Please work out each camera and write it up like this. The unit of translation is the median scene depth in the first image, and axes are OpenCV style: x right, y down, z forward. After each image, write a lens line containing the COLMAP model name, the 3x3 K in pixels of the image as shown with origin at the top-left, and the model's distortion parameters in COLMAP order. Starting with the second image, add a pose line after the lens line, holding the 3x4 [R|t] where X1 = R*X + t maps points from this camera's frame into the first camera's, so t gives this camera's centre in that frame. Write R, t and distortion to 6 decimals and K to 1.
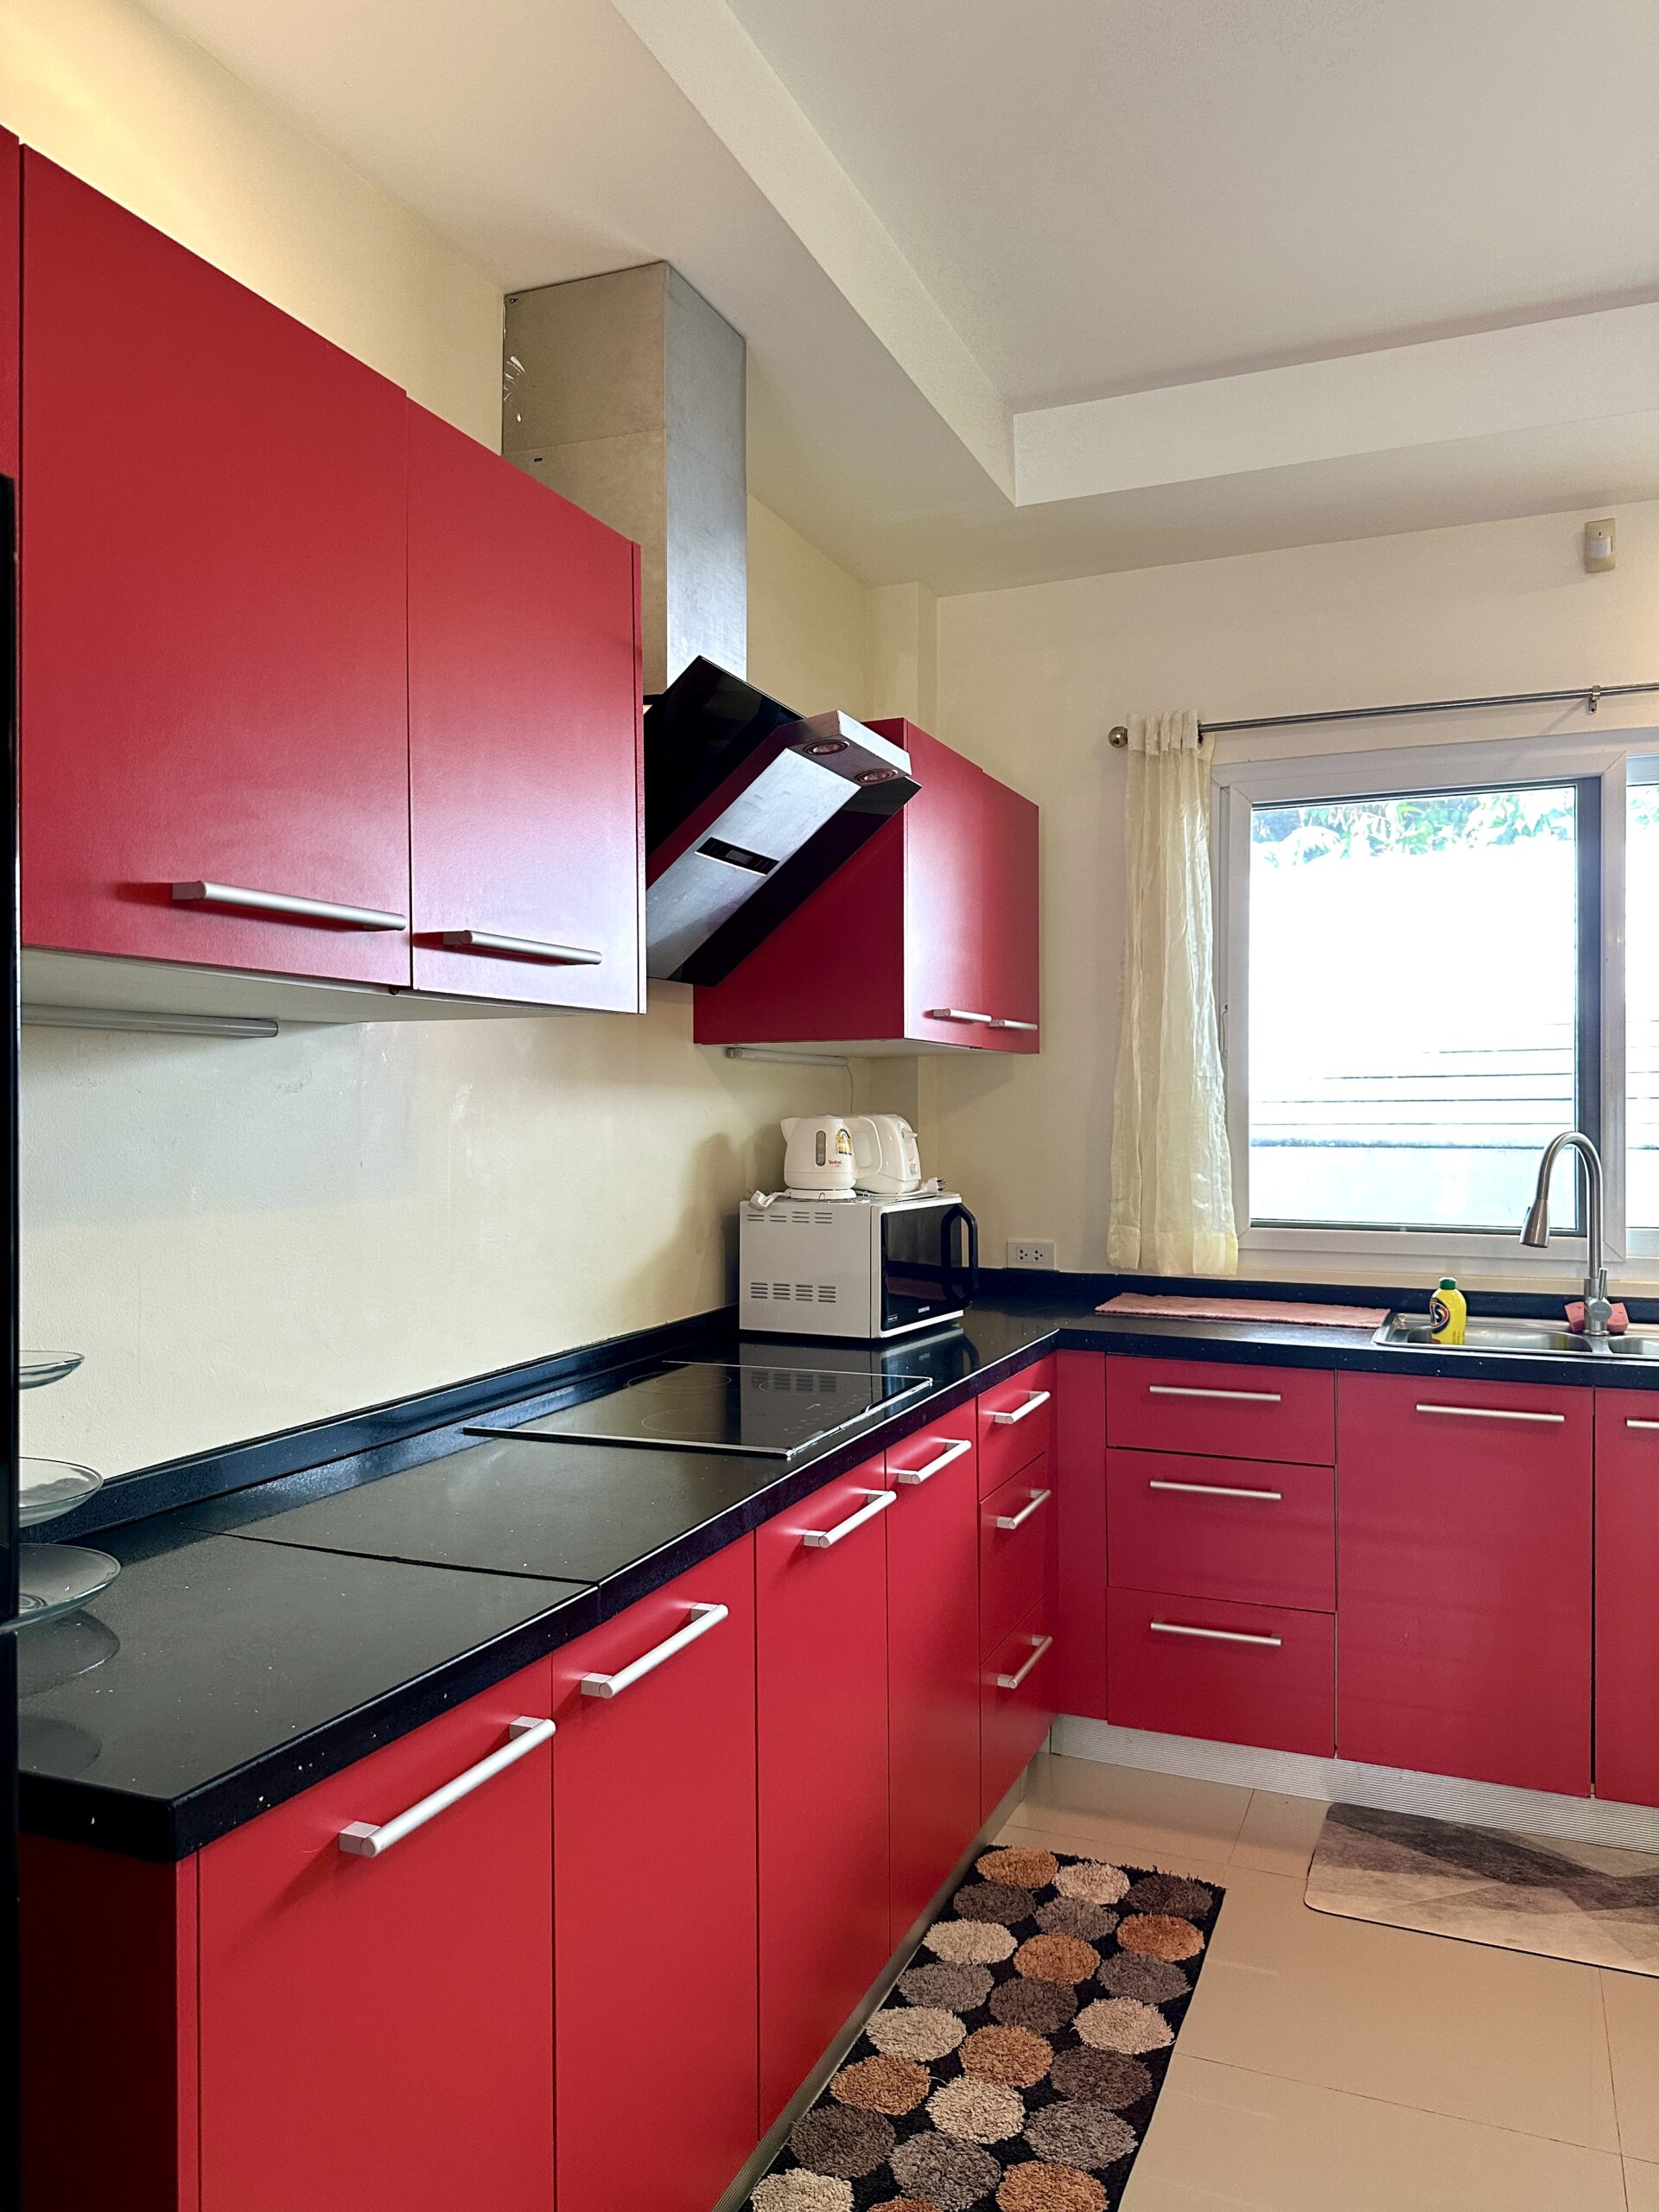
lens RADIAL K [[1537.1, 0, 838.6], [0, 1537.1, 1102.4], [0, 0, 1]] dist [0.059362, -0.077794]
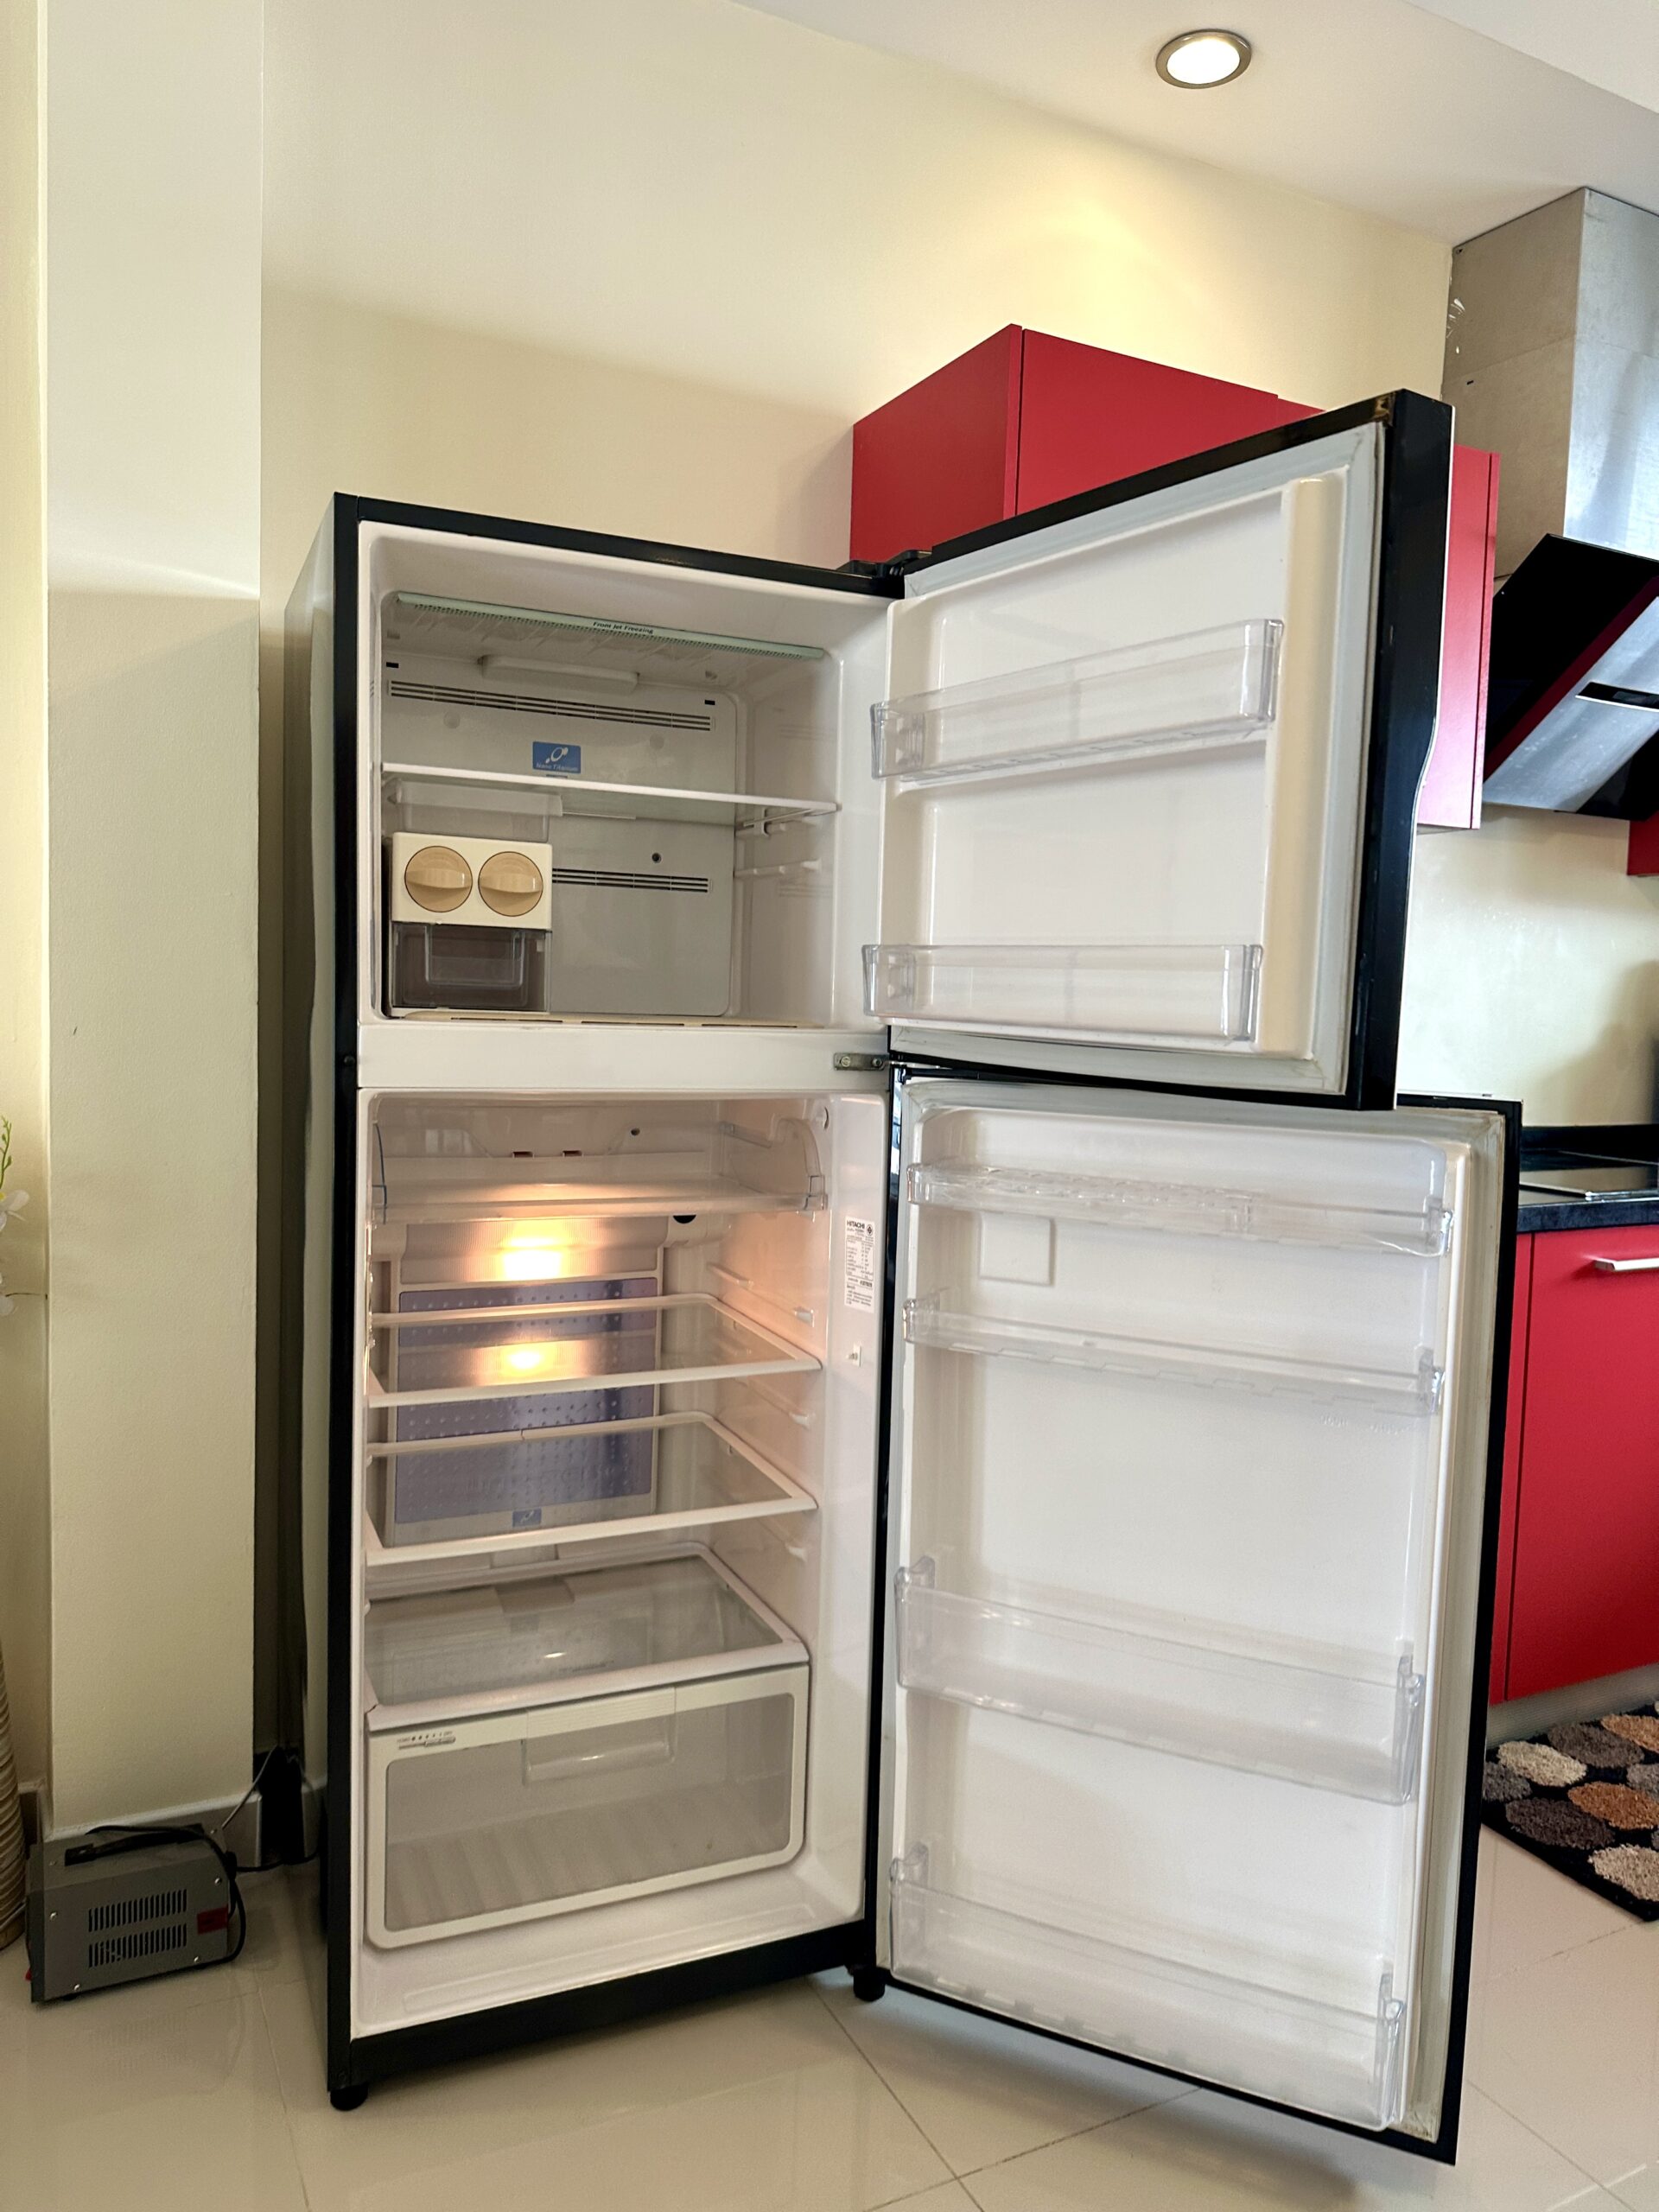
lens RADIAL K [[1537.1, 0, 849.2], [0, 1537.1, 1084.9], [0, 0, 1]] dist [0.059362, -0.077794]
pose [[0.762656, 0.072175, -0.642765, 0.200813], [-0.035387, 0.996922, 0.069955, 0.051665], [0.645836, -0.030605, 0.762863, -0.201483]]
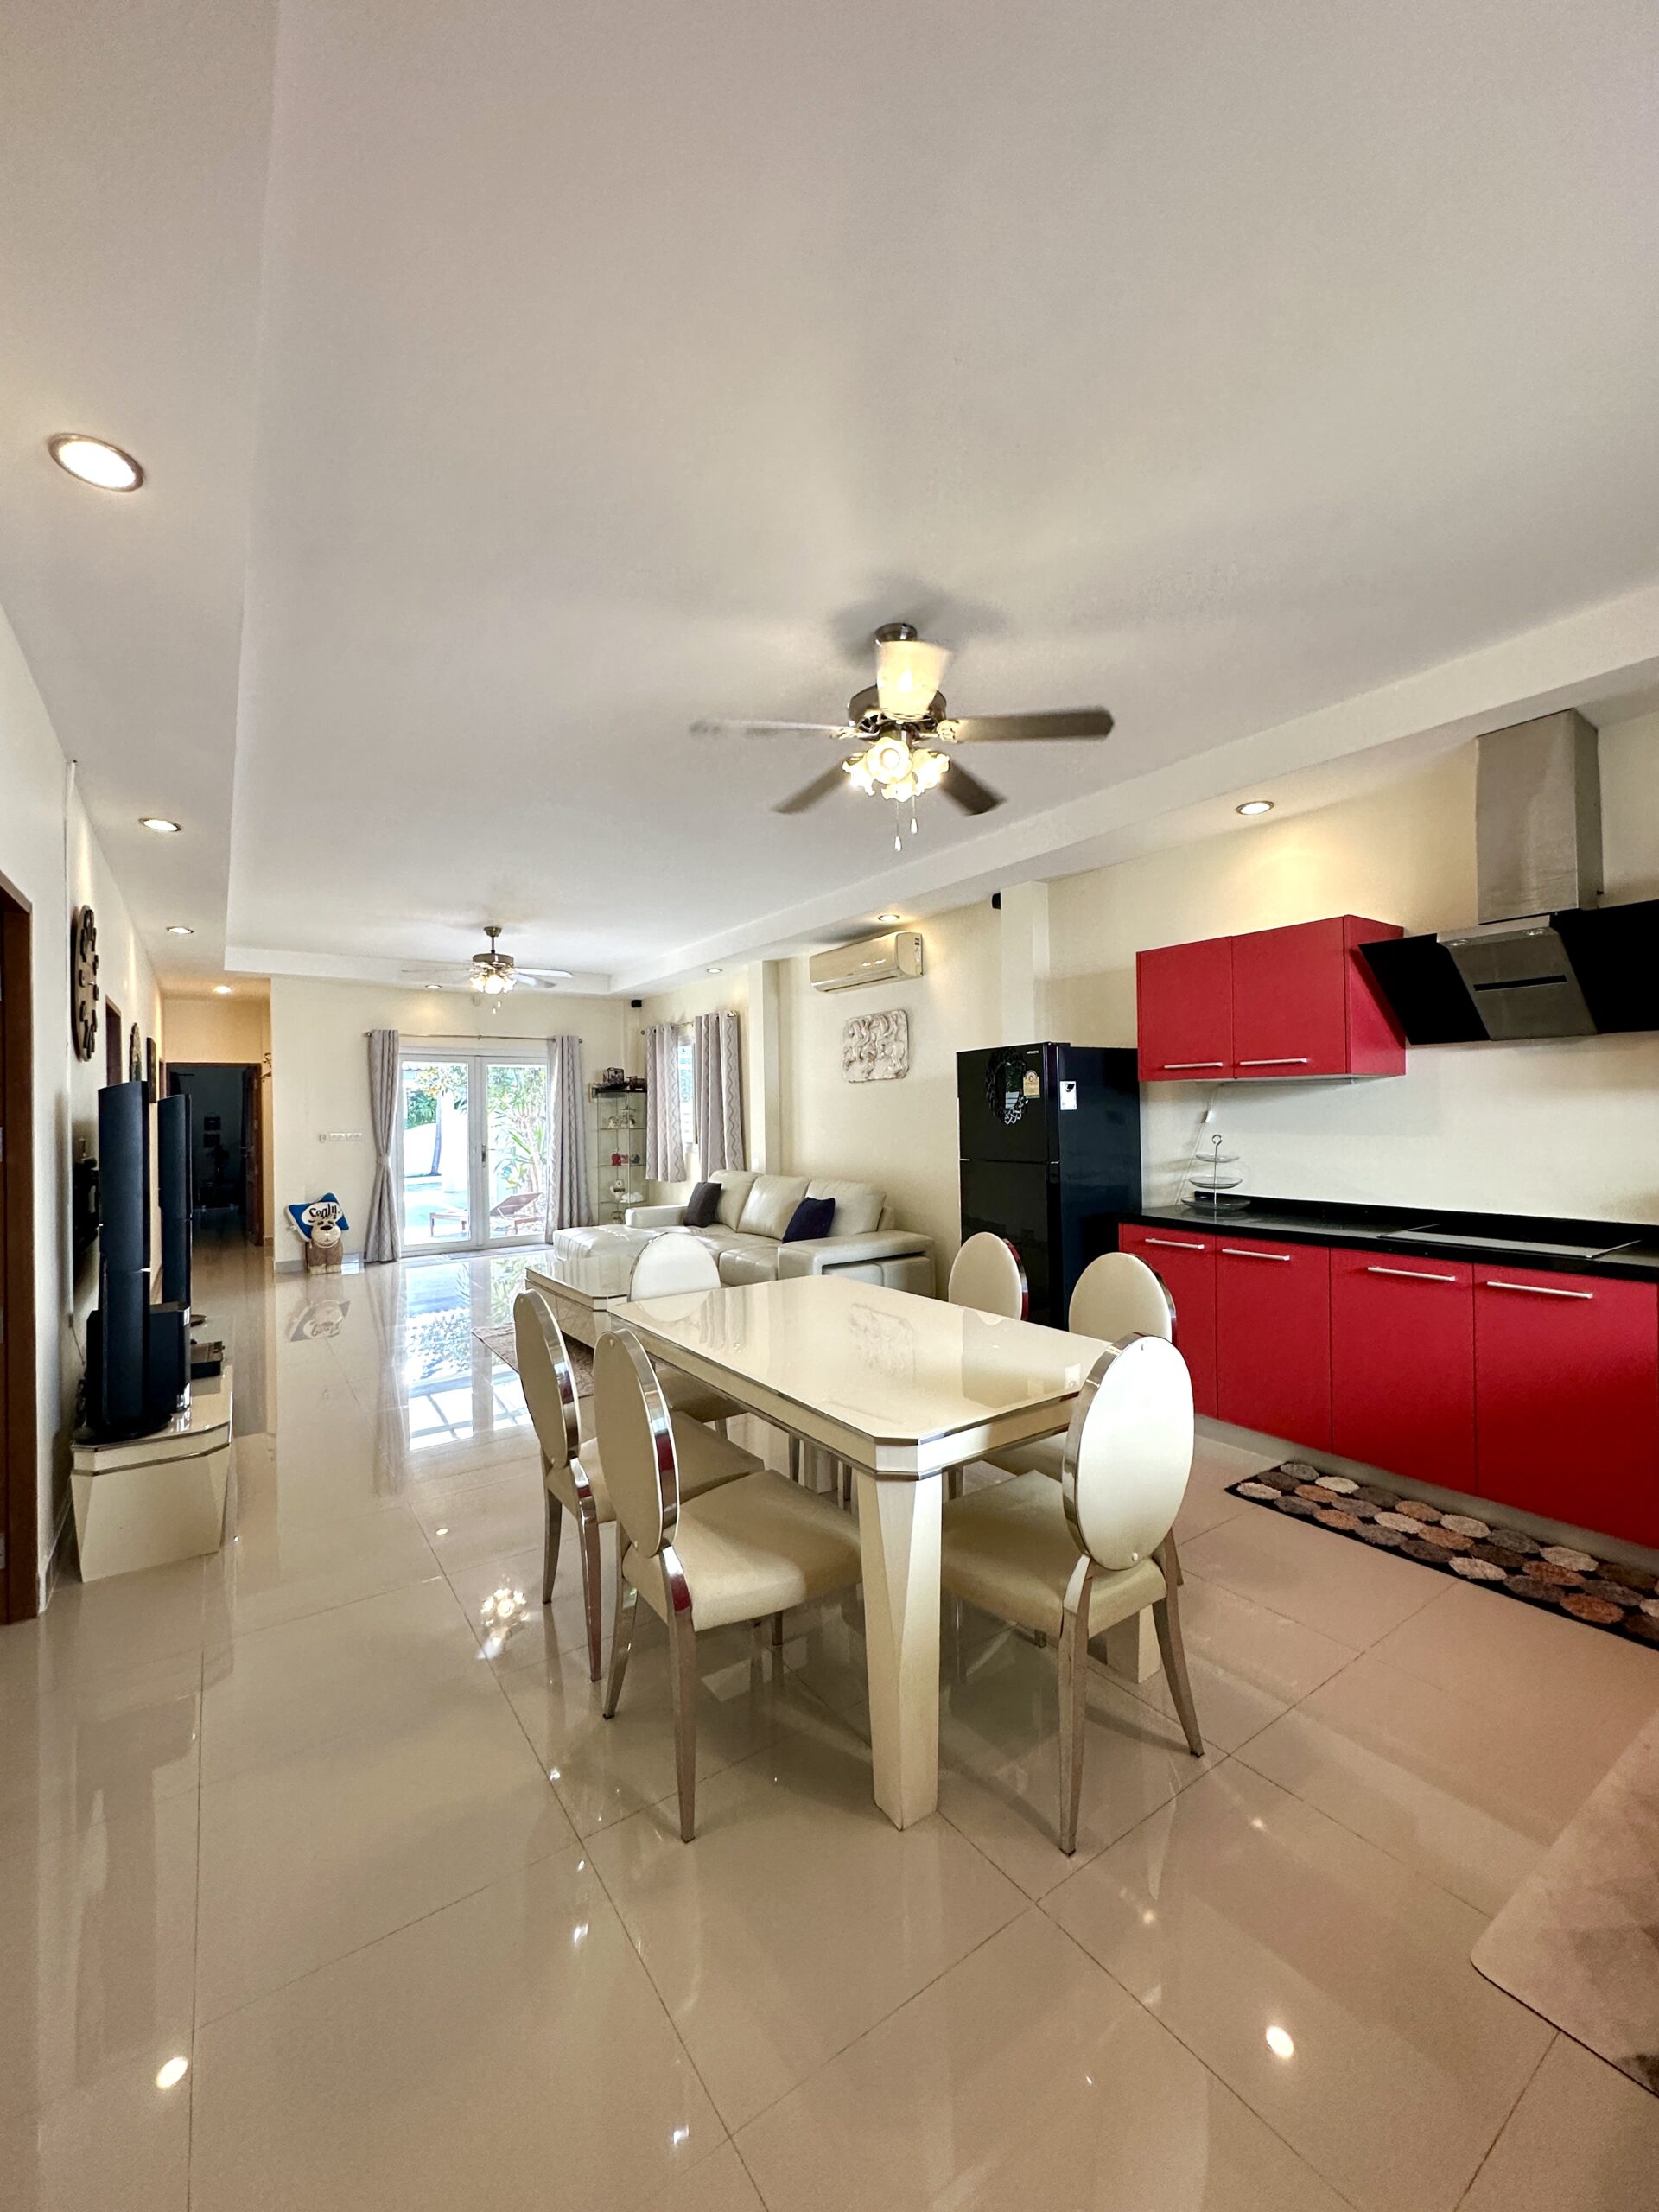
lens RADIAL K [[879.4, 0, 832.6], [0, 879.4, 1106.7], [0, 0, 1]] dist [-0.003289, -0.000042]
pose [[-0.533271, 0.004570, -0.845932, 1.145560], [0.015775, 0.999865, -0.004543, -0.001289], [0.845798, -0.015767, -0.533271, 0.668140]]
